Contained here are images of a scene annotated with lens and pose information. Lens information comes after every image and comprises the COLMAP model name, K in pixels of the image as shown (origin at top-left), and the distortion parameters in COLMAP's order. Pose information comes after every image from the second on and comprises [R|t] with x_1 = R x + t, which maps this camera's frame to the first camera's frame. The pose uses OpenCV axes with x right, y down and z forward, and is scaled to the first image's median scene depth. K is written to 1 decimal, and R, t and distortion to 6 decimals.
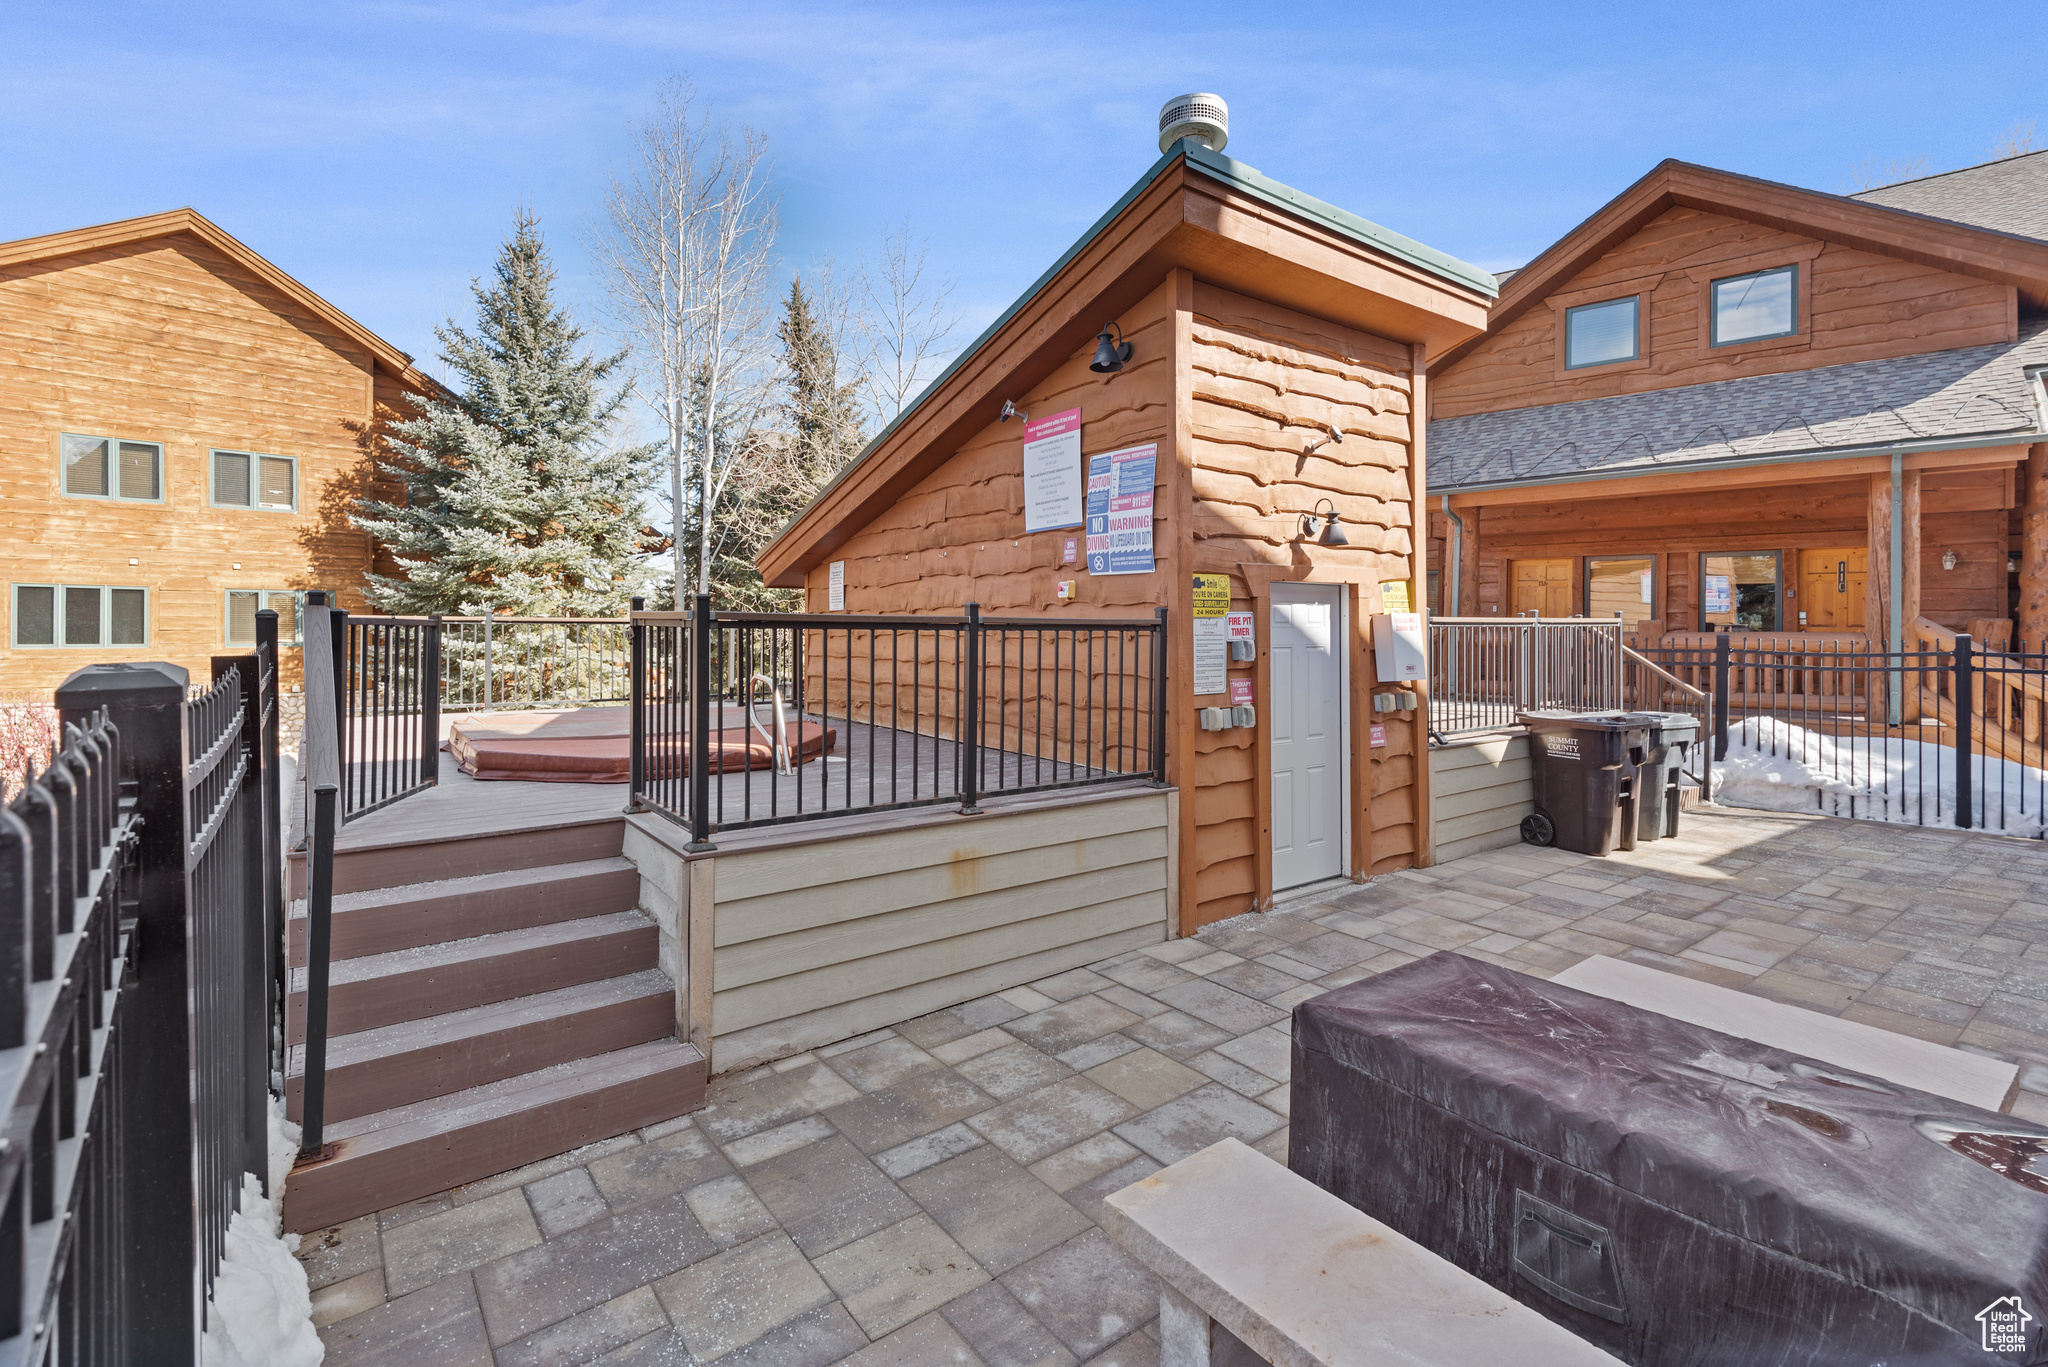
lens RADIAL K [[957.9, 0, 1032.2], [0, 957.9, 629.6], [0, 0, 1]] dist [0.040244, -0.026812]
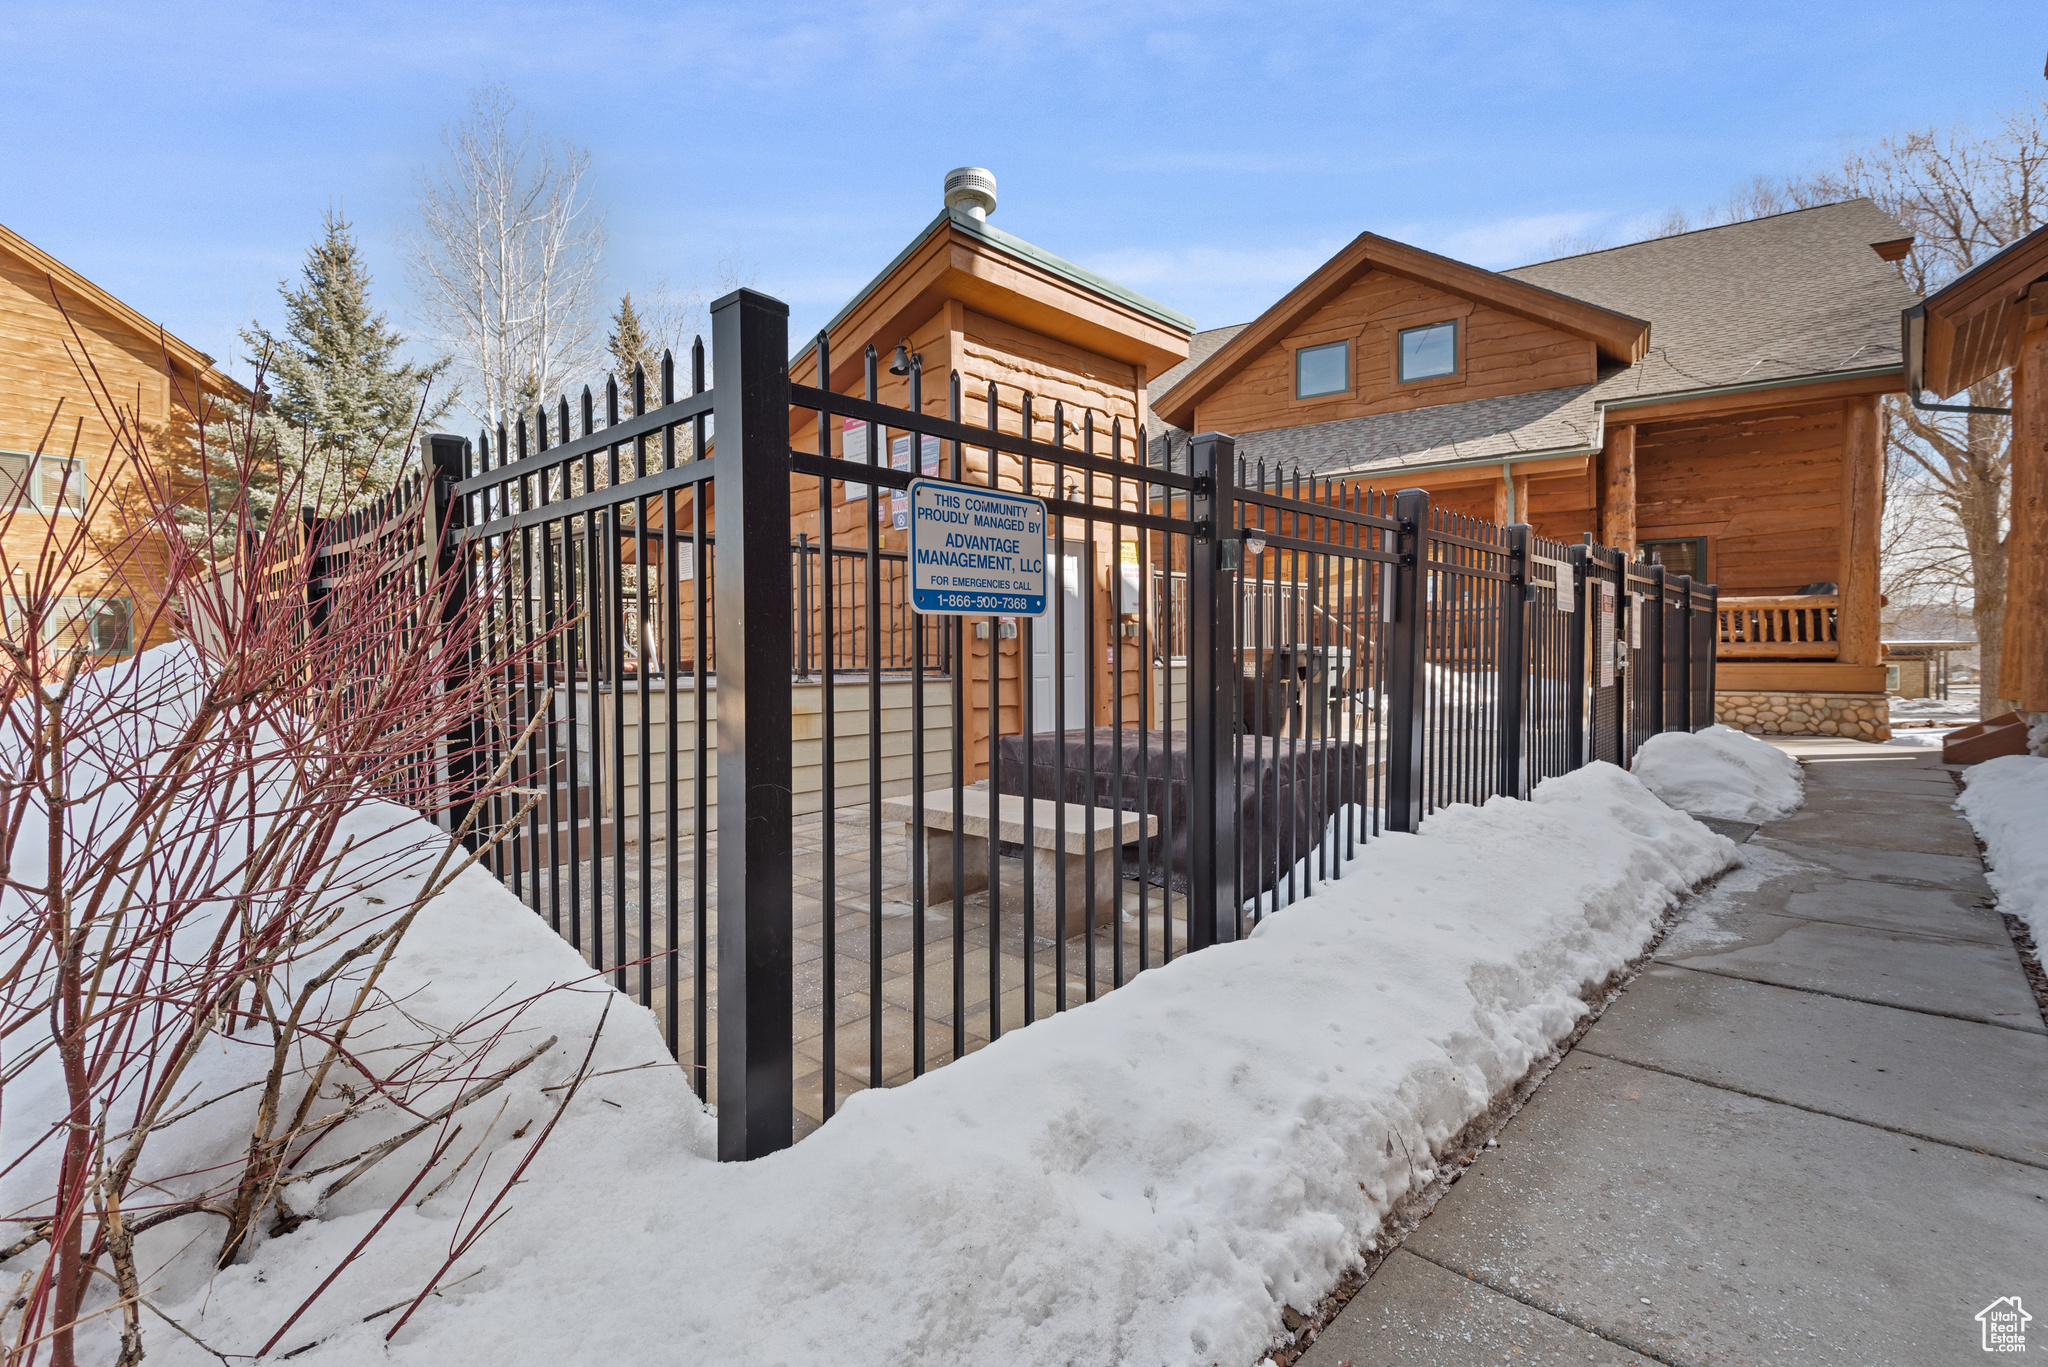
lens RADIAL K [[940.9, 0, 1027.2], [0, 940.9, 667.1], [0, 0, 1]] dist [0.031163, -0.015347]
pose [[0.986503, -0.019795, 0.162541, 0.011092], [0.017847, 0.999750, 0.013439, 0.052446], [-0.162766, -0.010357, 0.986610, -0.140030]]
